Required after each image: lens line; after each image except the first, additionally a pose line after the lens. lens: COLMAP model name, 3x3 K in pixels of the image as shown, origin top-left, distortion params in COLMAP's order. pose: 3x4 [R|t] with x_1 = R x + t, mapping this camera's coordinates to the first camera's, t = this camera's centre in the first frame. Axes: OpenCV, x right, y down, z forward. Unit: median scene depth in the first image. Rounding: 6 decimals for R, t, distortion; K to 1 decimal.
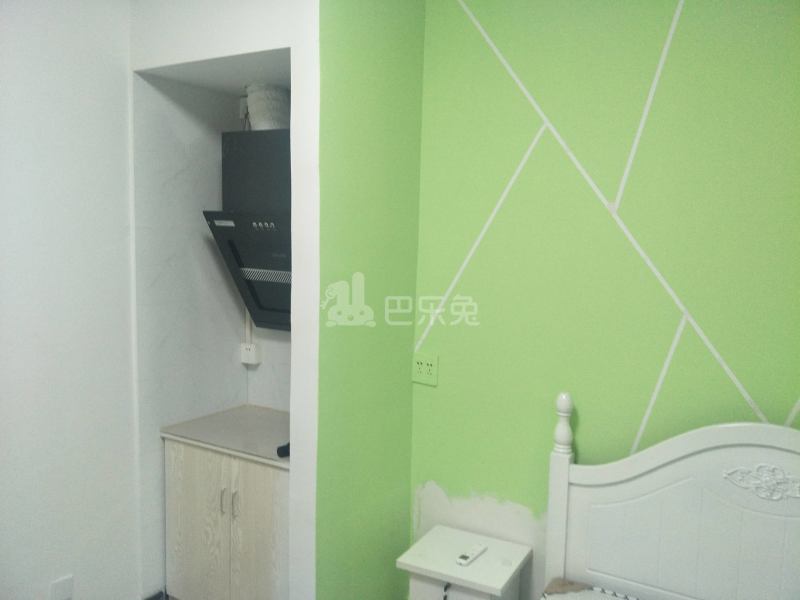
lens RADIAL K [[683.1, 0, 432.4], [0, 683.1, 300.2], [0, 0, 1]] dist [0.076125, -0.128037]
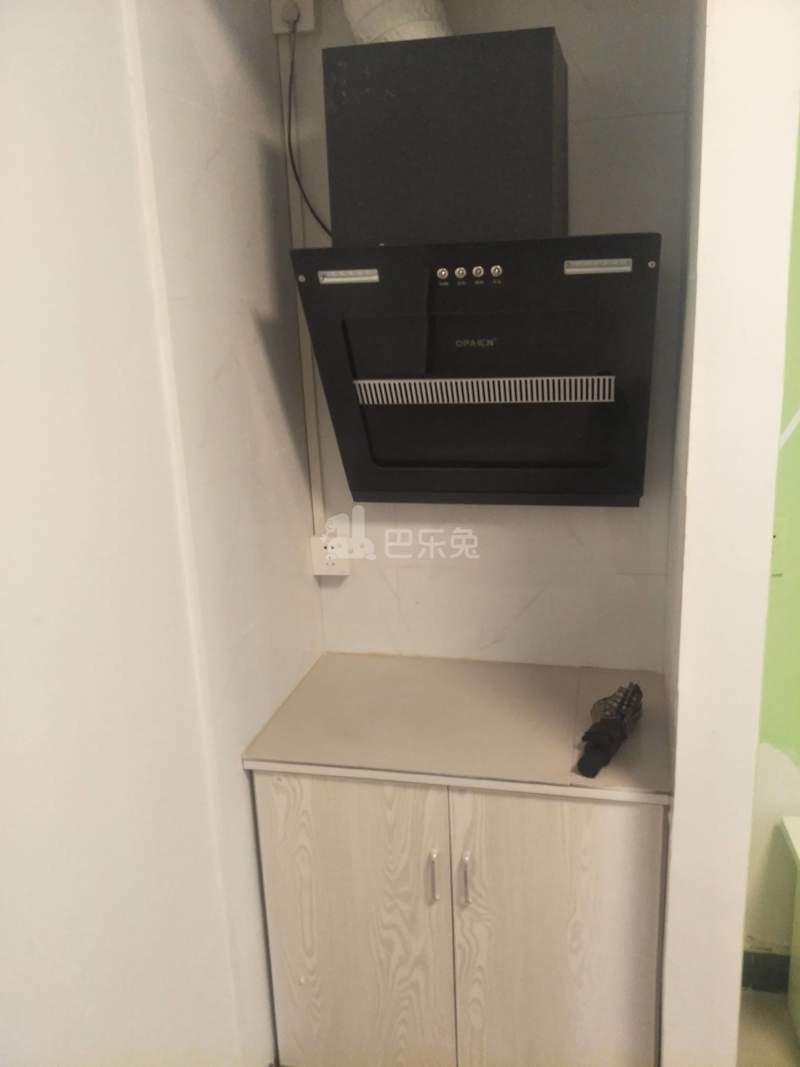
lens RADIAL K [[911.1, 0, 400.7], [0, 911.1, 531.2], [0, 0, 1]] dist [0.076125, -0.128037]
pose [[0.947284, -0.144064, 0.286181, -0.465610], [0.094880, 0.979280, 0.178909, -0.056721], [-0.306026, -0.142325, 0.941325, 0.442430]]
